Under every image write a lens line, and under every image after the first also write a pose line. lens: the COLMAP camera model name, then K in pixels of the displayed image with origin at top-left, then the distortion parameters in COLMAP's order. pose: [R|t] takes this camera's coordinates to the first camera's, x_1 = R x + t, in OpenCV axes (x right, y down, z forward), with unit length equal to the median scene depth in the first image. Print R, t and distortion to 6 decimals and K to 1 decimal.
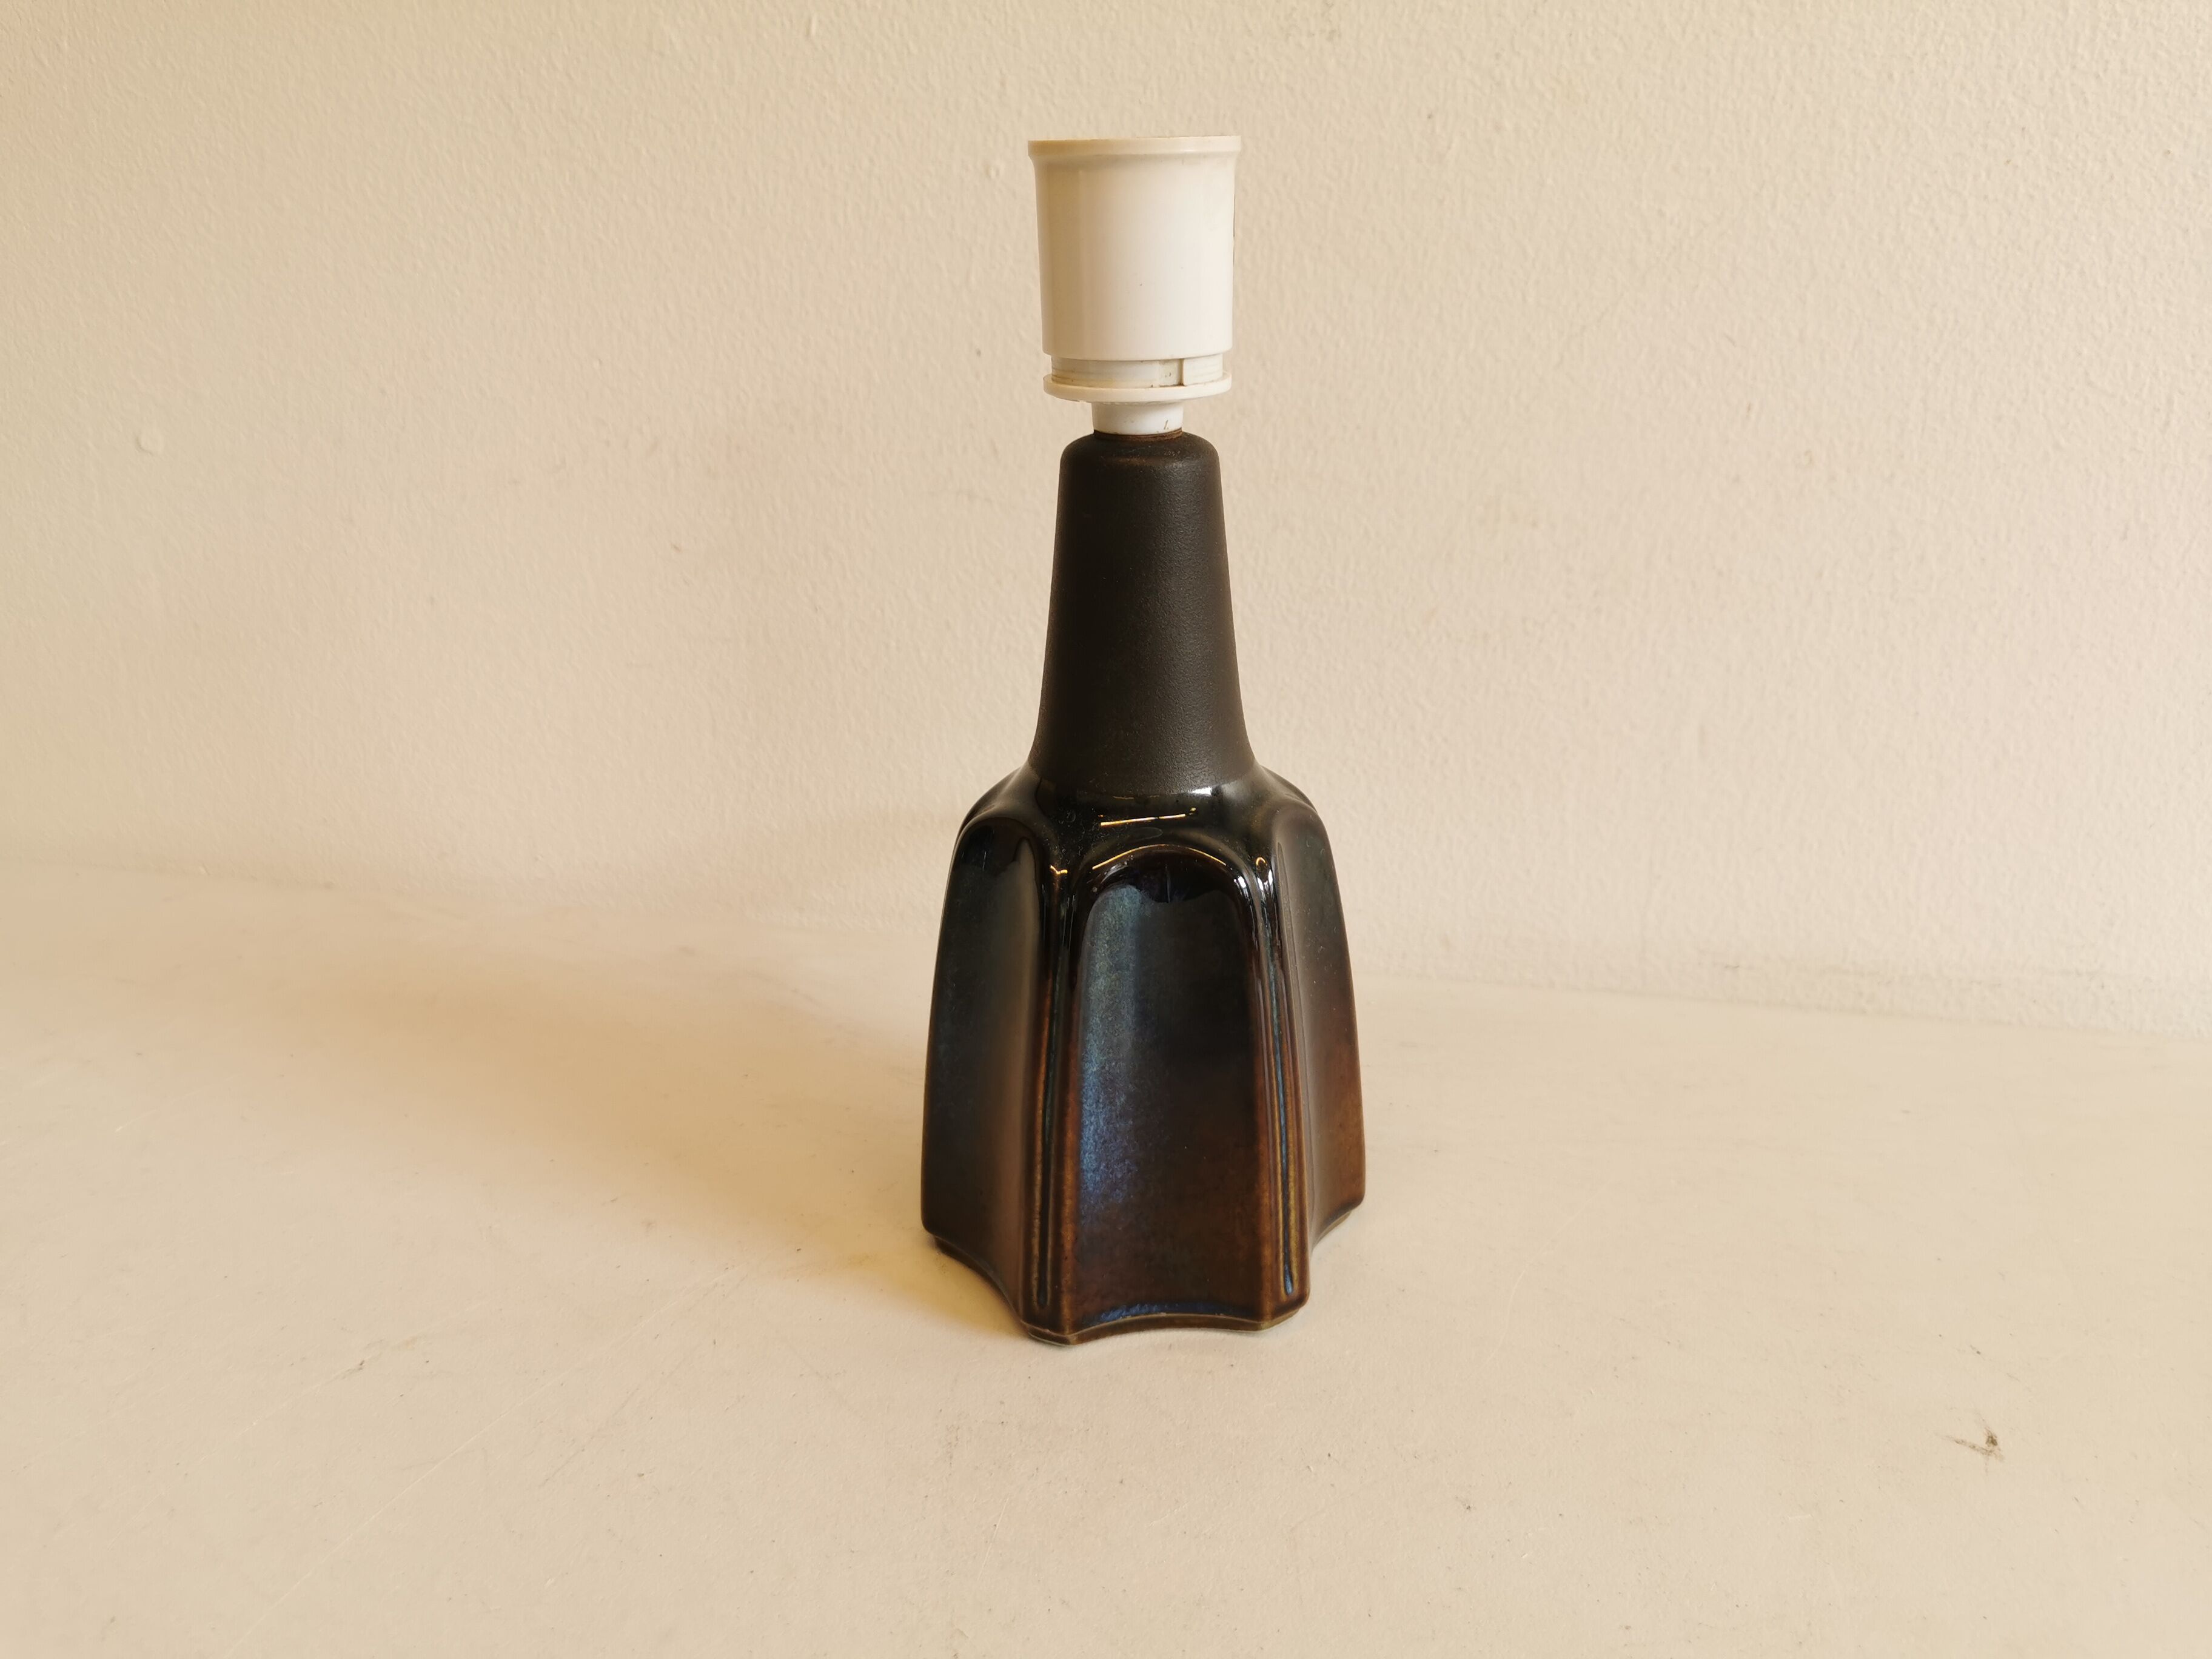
lens RADIAL K [[1728.8, 0, 1113.4], [0, 1728.8, 828.5], [0, 0, 1]] dist [0.017637, -0.050718]
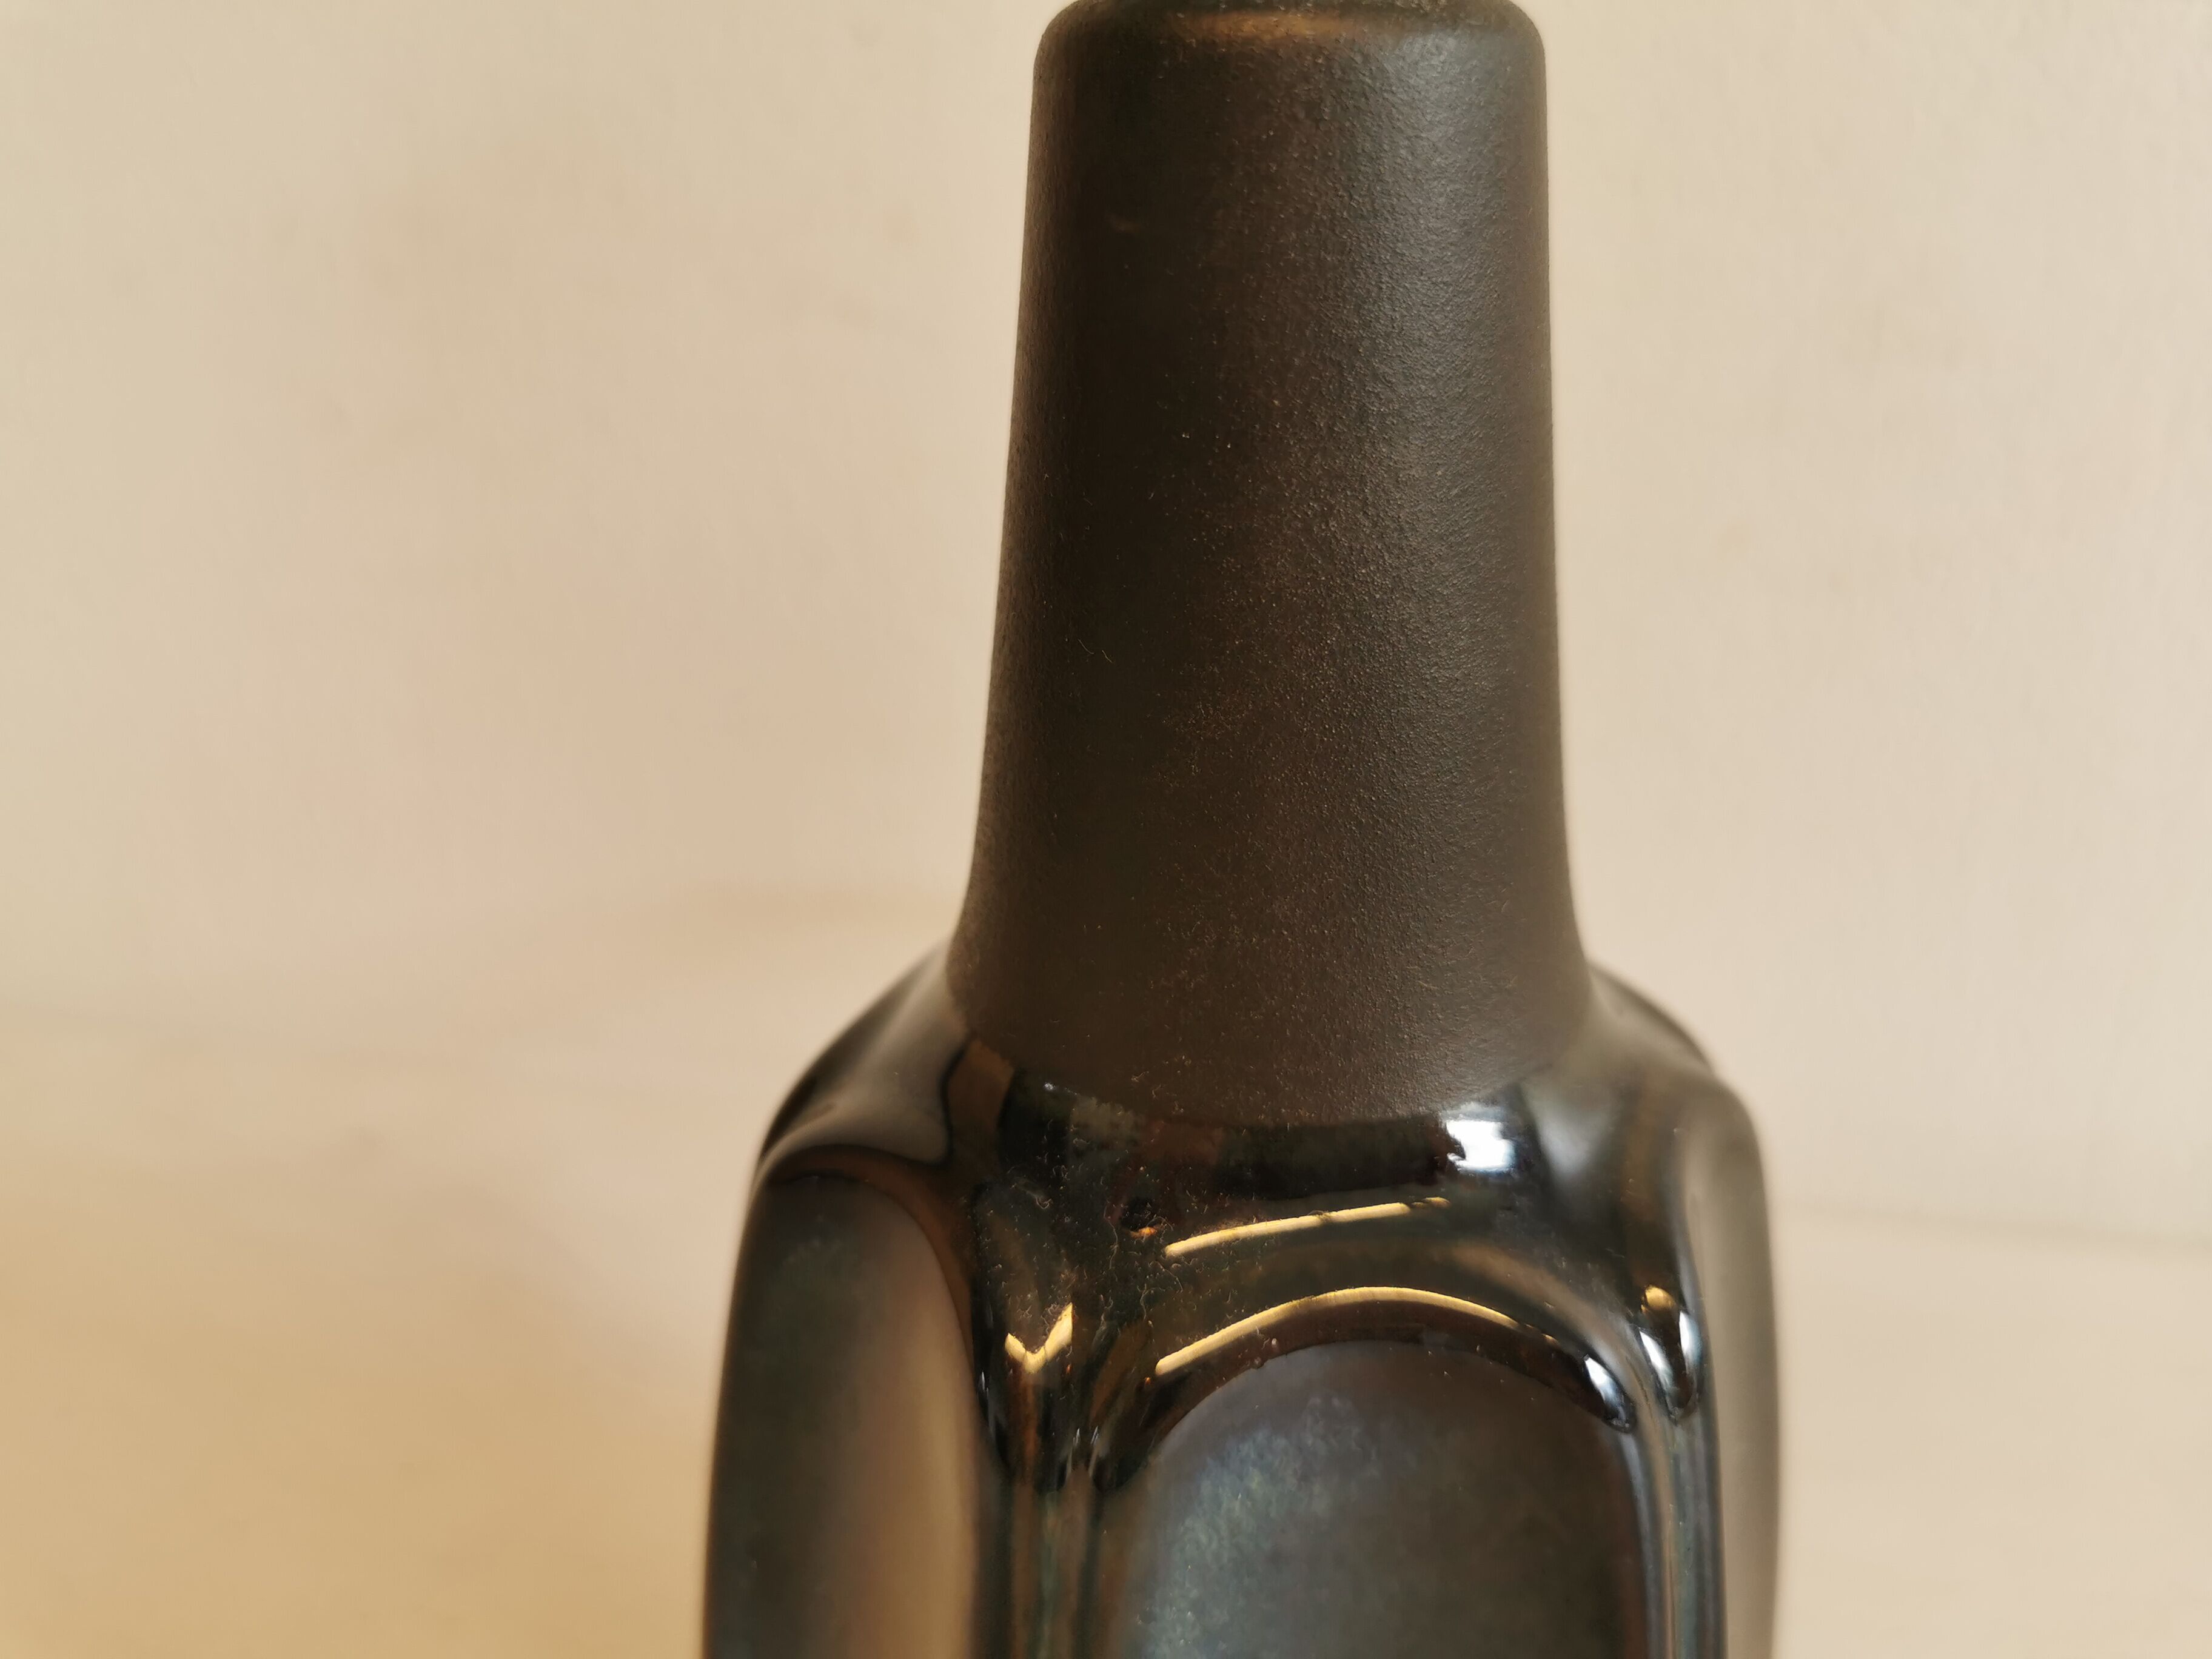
lens RADIAL K [[1728.8, 0, 1122.3], [0, 1728.8, 845.9], [0, 0, 1]] dist [0.017637, -0.050718]
pose [[0.999709, -0.002895, 0.023940, -0.018531], [0.001457, 0.998203, 0.059906, -0.071261], [-0.024071, -0.059854, 0.997917, 0.543432]]
